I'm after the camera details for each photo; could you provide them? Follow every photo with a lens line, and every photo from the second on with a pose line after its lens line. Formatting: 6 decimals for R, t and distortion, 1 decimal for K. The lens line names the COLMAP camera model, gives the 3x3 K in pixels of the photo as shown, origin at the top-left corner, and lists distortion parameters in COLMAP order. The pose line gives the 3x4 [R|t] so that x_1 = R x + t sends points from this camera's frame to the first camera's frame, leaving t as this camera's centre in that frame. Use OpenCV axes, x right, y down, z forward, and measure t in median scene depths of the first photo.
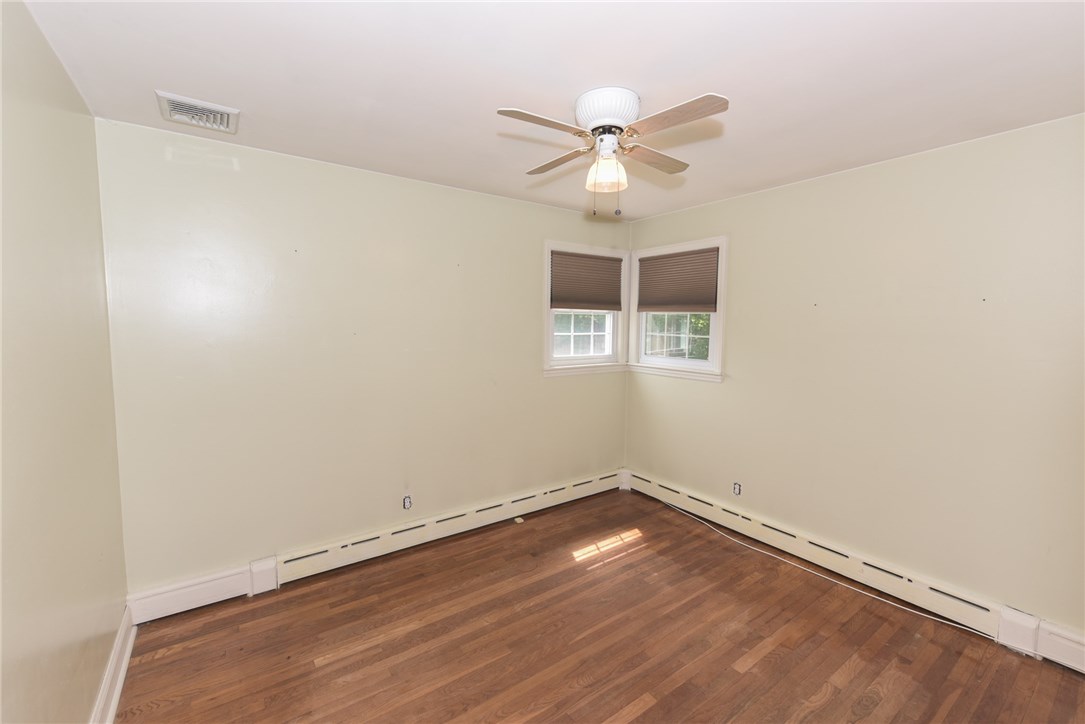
lens RADIAL K [[425.3, 0, 539.7], [0, 425.3, 358.6], [0, 0, 1]] dist [0.001109, -0.000069]
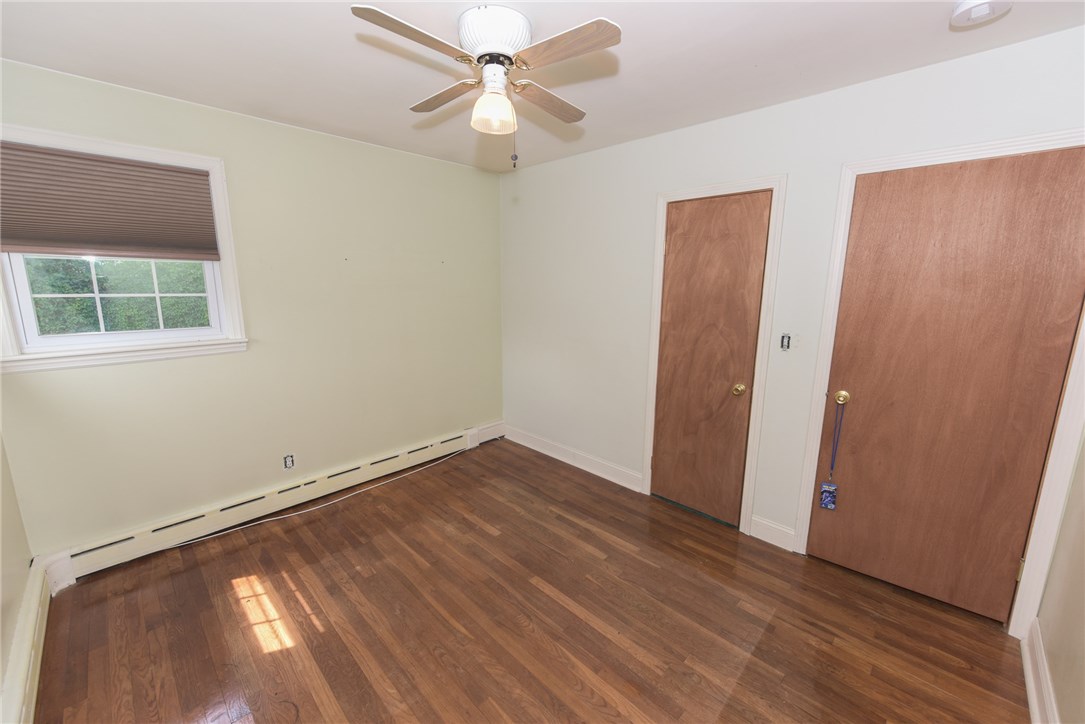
lens RADIAL K [[430.8, 0, 520.0], [0, 430.8, 361.2], [0, 0, 1]] dist [0.002098, 0.000091]
pose [[-0.135258, -0.196799, 0.971069, -0.574404], [0.076564, 0.975069, 0.208274, -0.072200], [-0.987848, 0.102519, -0.116818, 0.756308]]
